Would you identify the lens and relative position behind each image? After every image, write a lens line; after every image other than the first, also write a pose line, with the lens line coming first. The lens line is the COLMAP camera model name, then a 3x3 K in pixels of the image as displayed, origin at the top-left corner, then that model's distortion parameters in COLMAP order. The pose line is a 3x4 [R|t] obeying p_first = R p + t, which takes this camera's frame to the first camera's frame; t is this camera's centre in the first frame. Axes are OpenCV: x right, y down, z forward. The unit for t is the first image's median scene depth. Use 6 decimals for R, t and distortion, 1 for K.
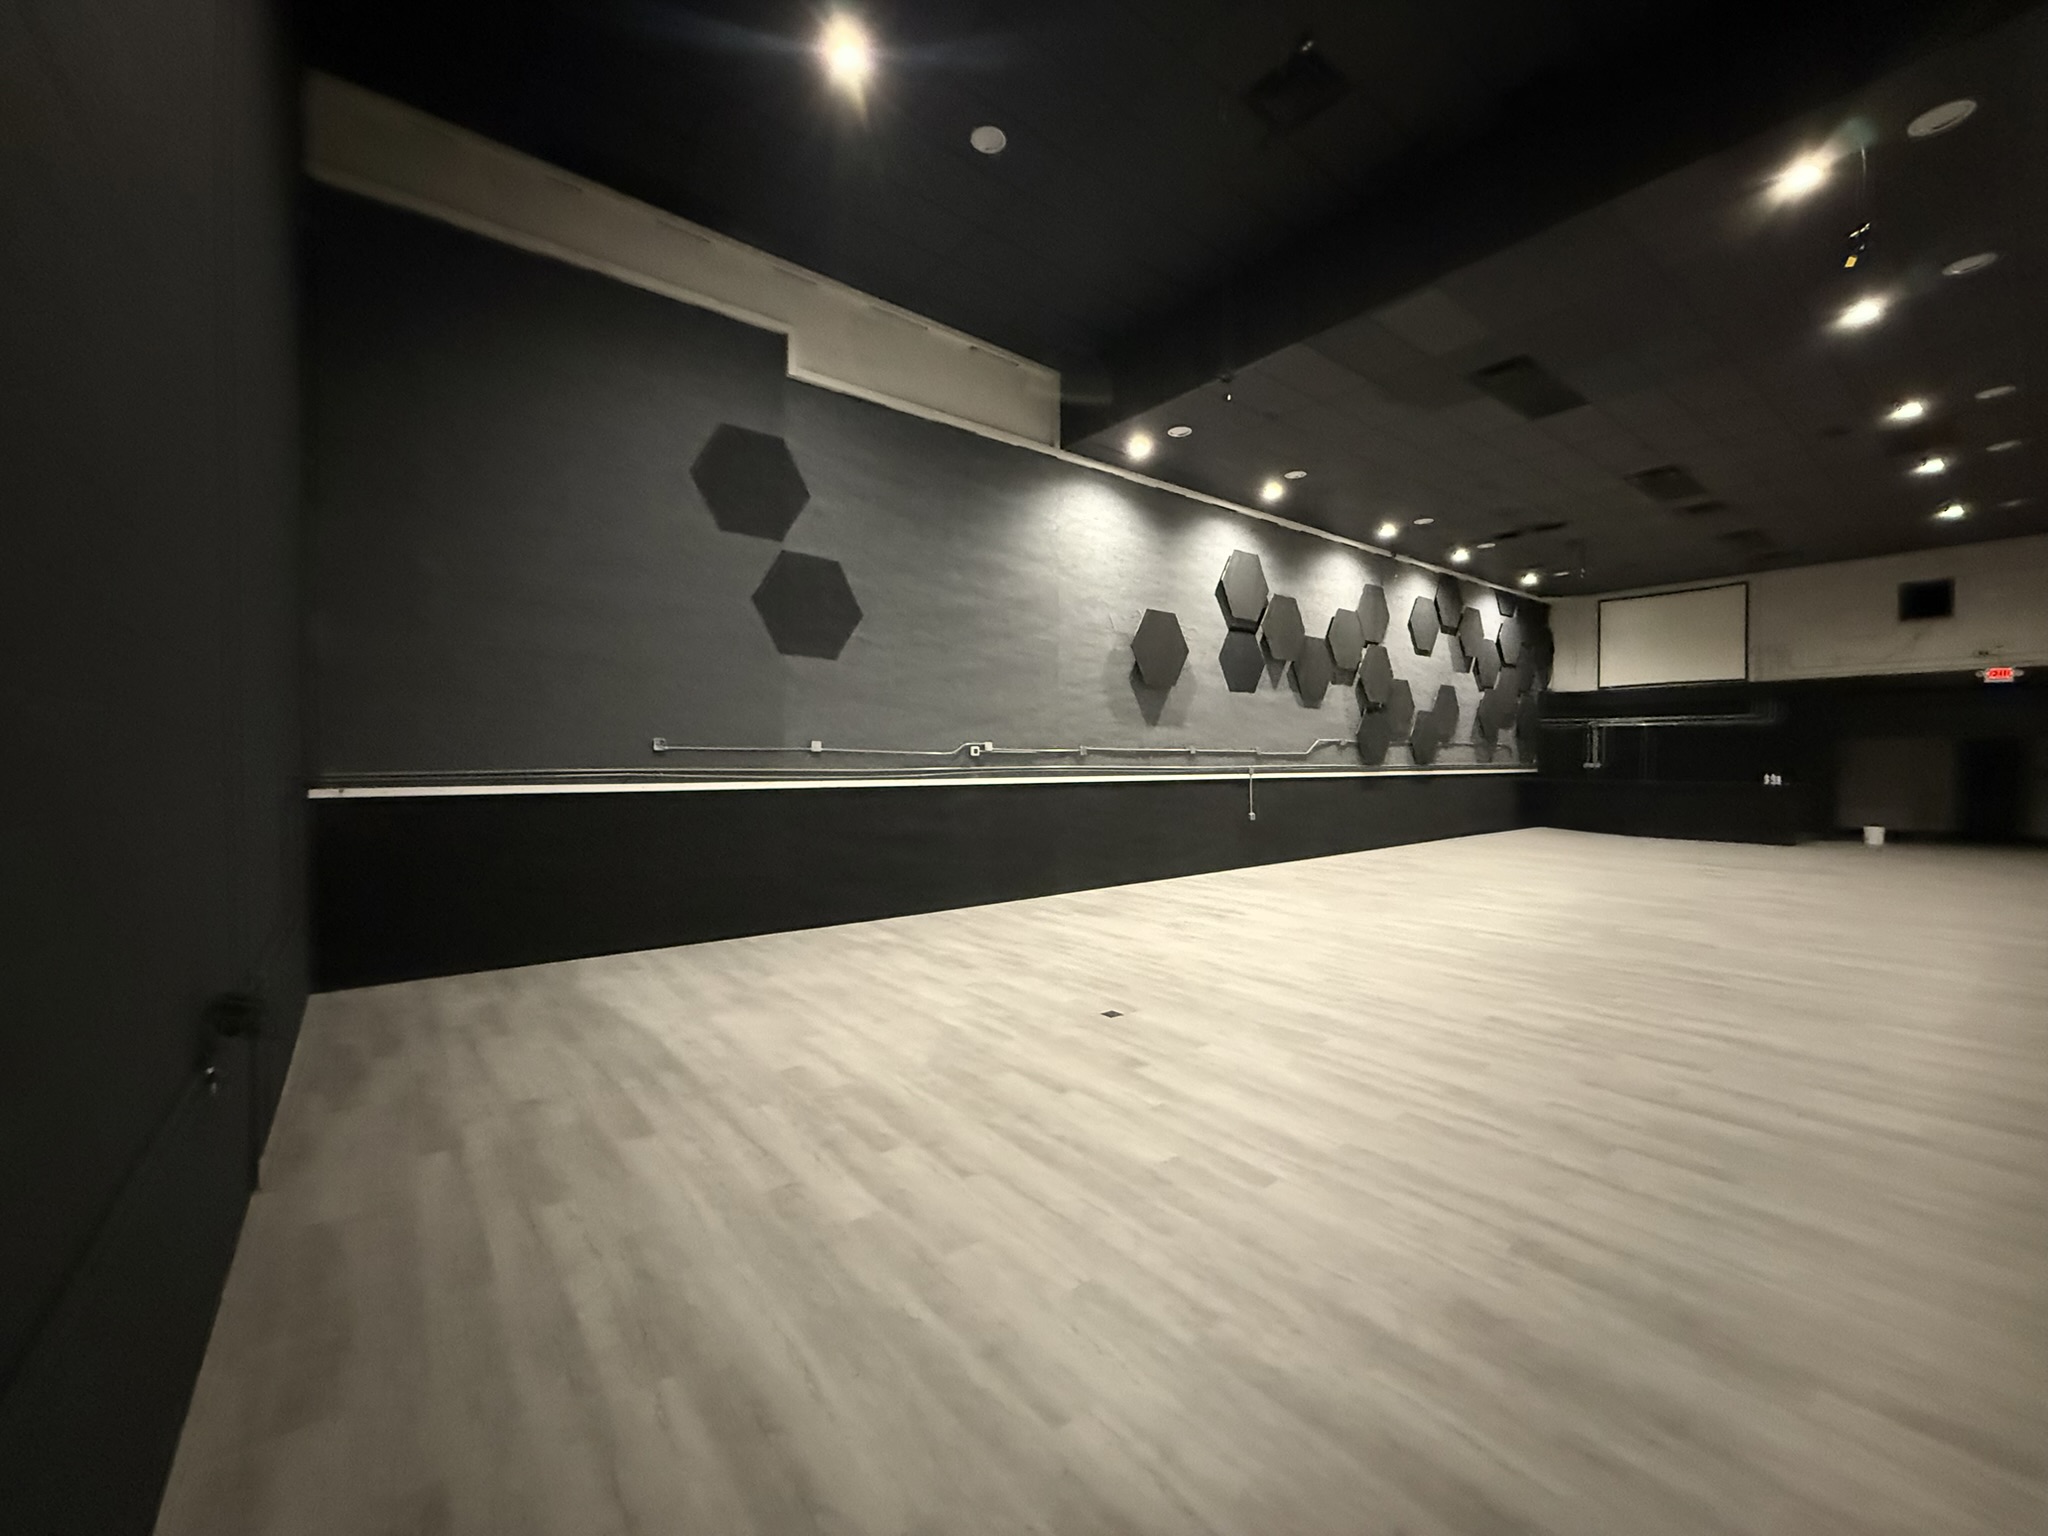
lens RADIAL K [[824.7, 0, 1013.2], [0, 824.7, 747.3], [0, 0, 1]] dist [0.001954, 0.000240]
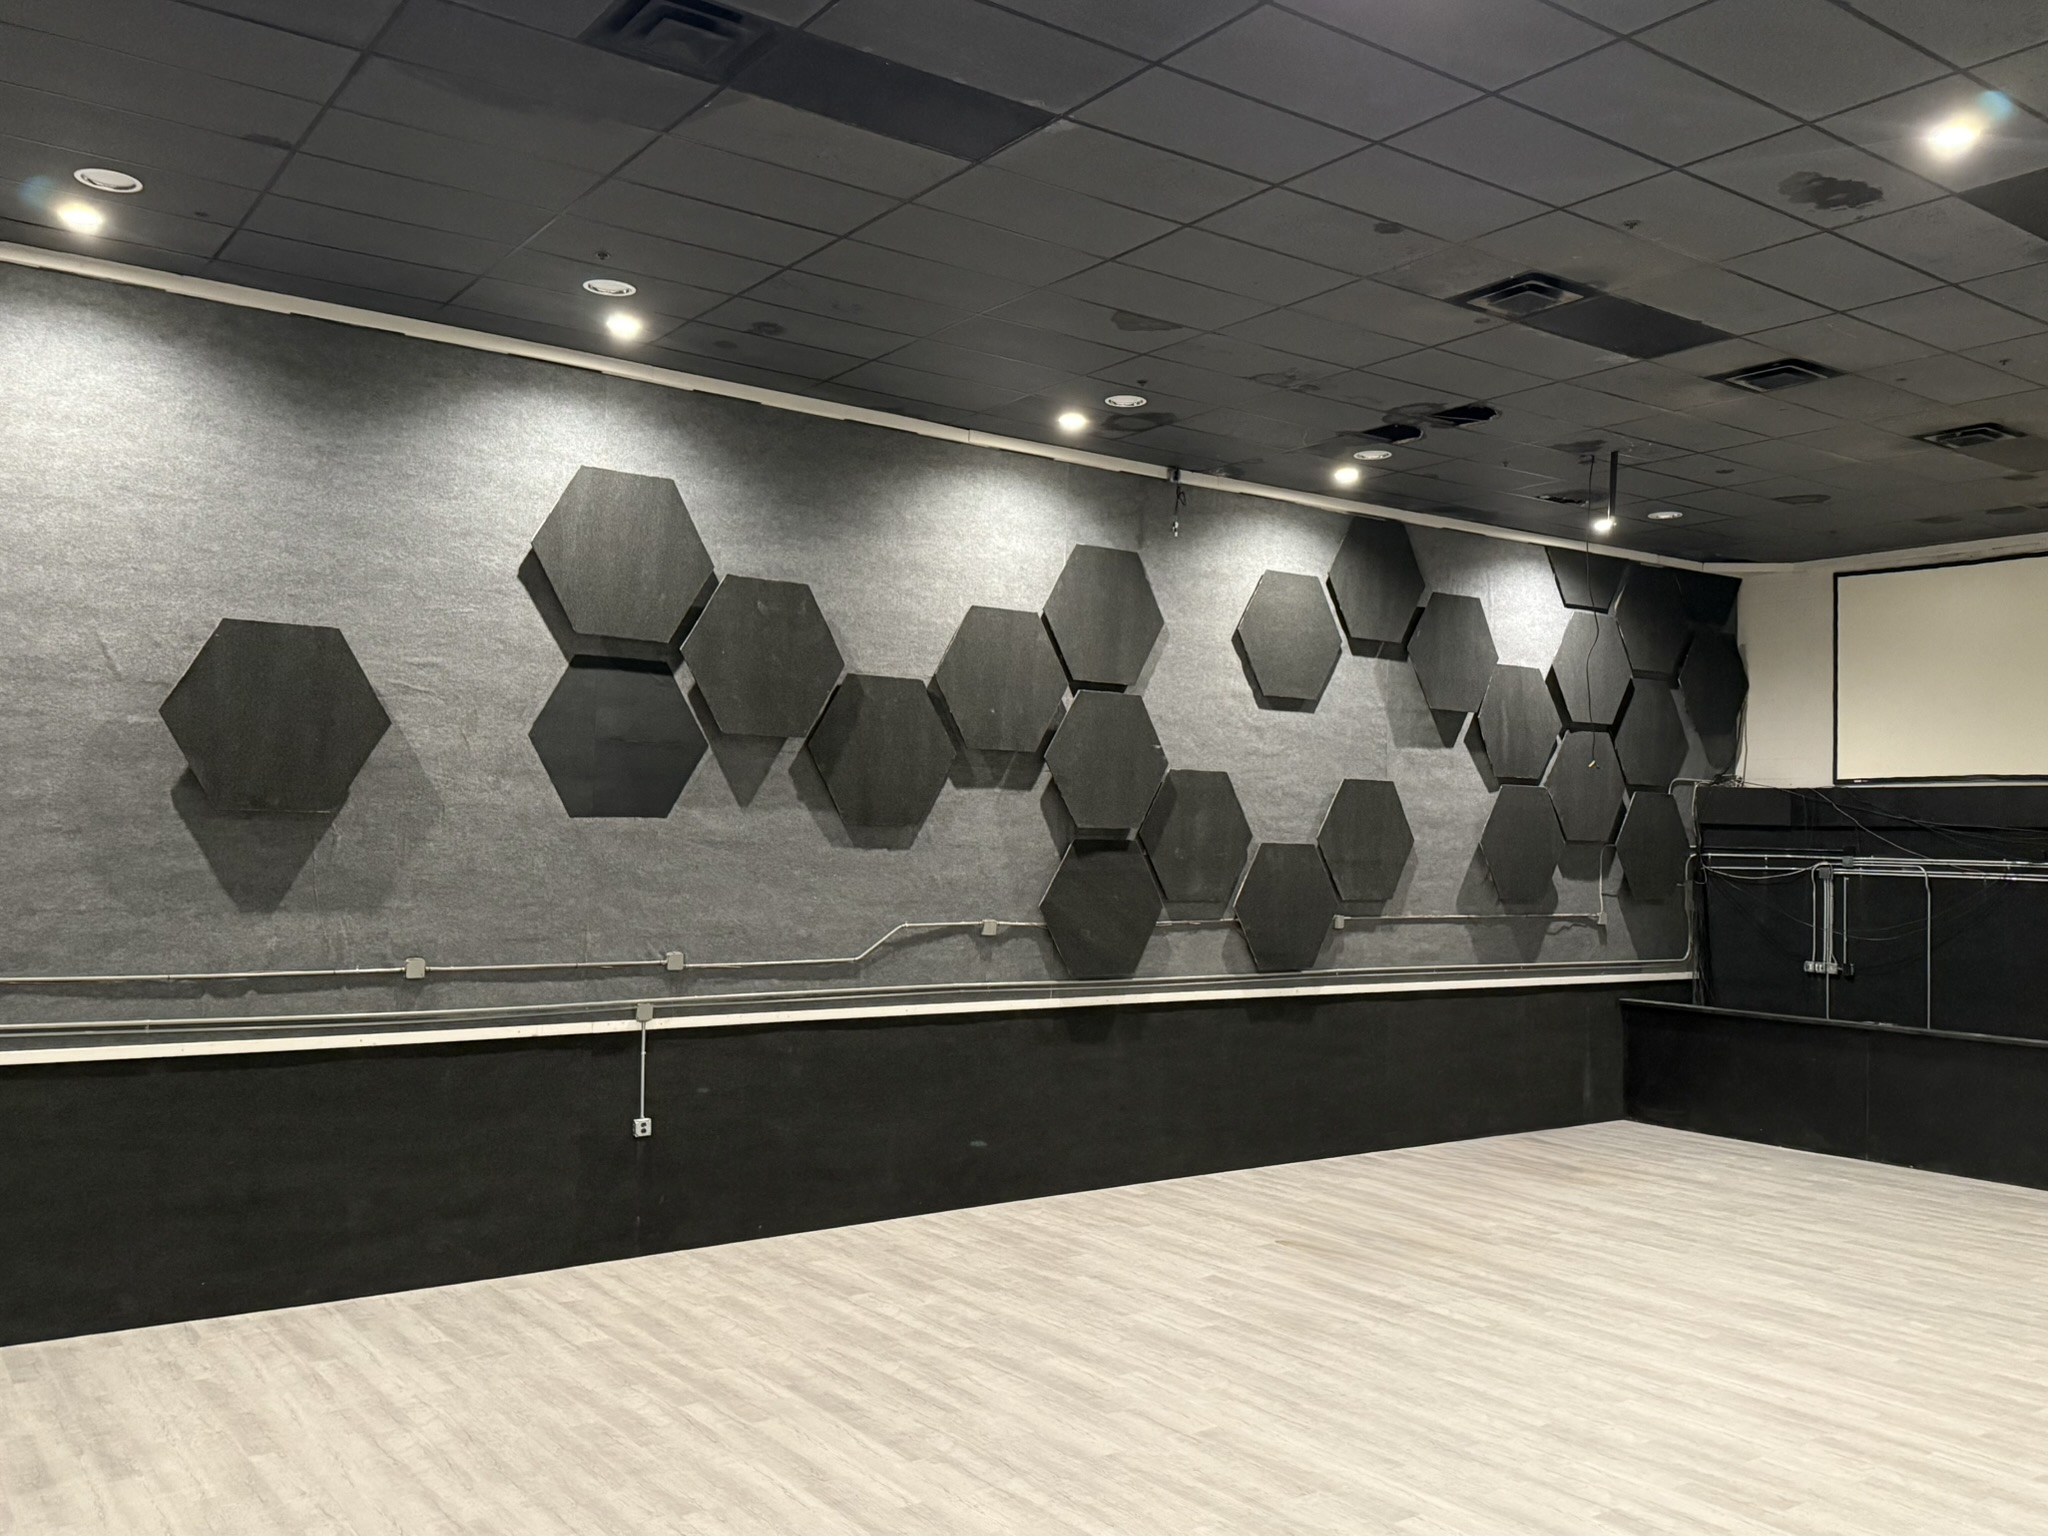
lens RADIAL K [[1711.6, 0, 1024.0], [0, 1711.6, 768.0], [0, 0, 1]] dist [0.133897, -0.216327]
pose [[0.999131, 0.019312, -0.036925, 0.479905], [-0.020302, 0.999440, -0.026616, -0.068161], [0.036390, 0.027343, 0.998964, 0.150565]]
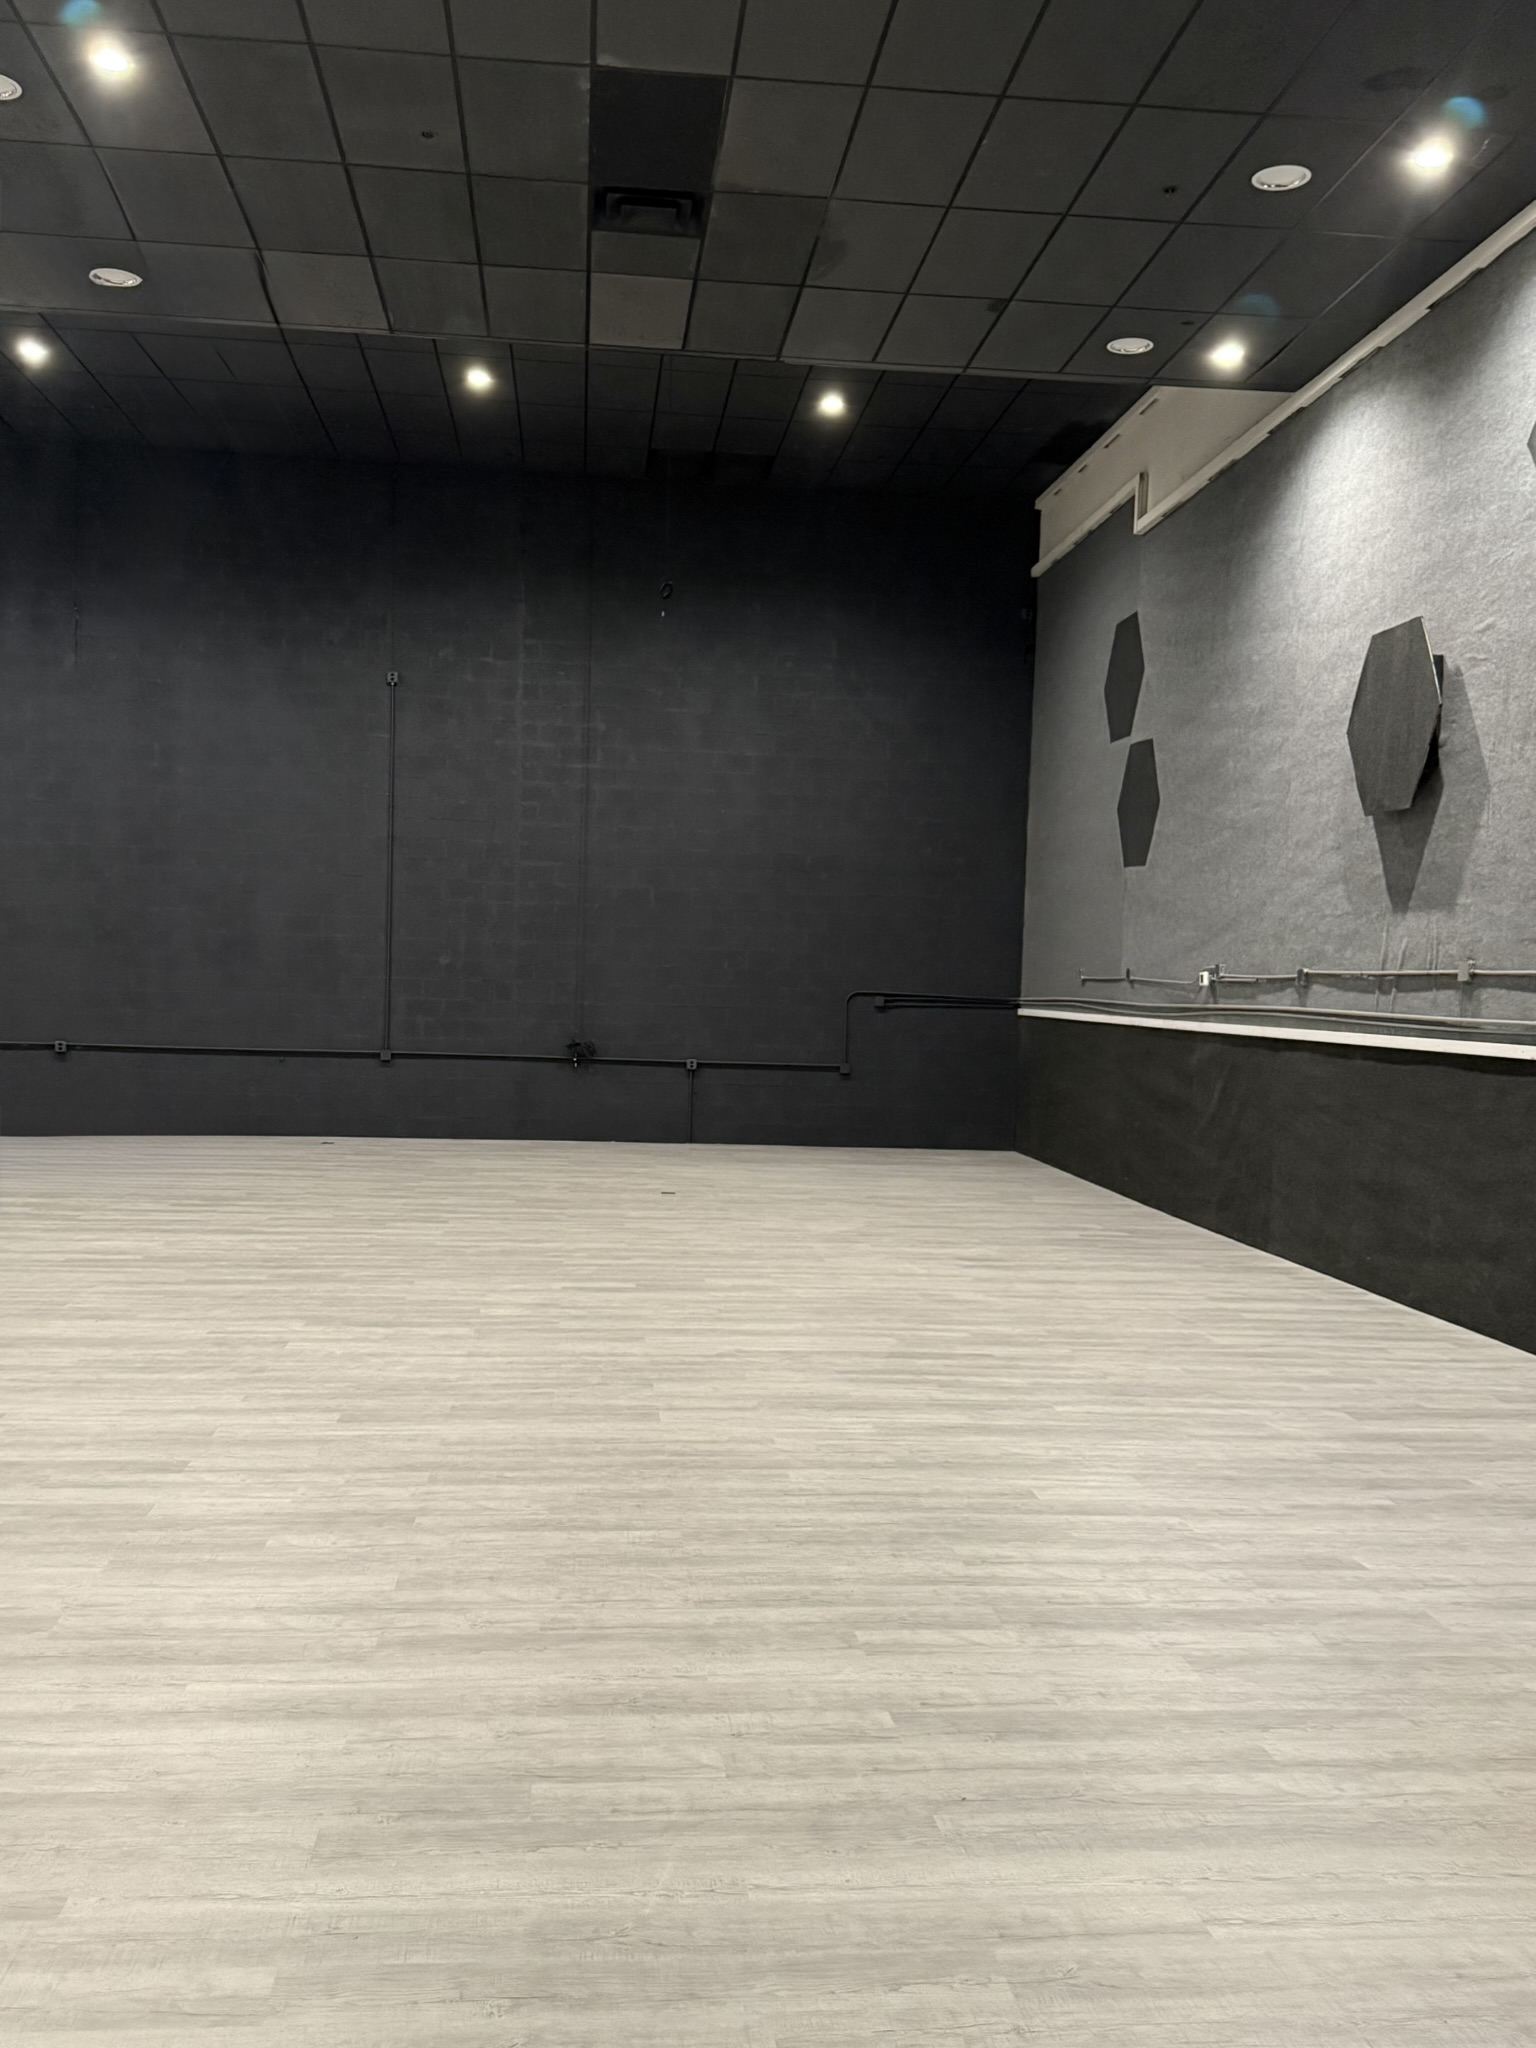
lens RADIAL K [[1893.9, 0, 768.0], [0, 1893.9, 1024.0], [0, 0, 1]] dist [0.204680, -0.426116]
pose [[-0.538438, -0.003574, -0.842657, 0.962310], [-0.025716, 0.999595, 0.012192, 0.021592], [0.842272, 0.028234, -0.538312, 1.062082]]
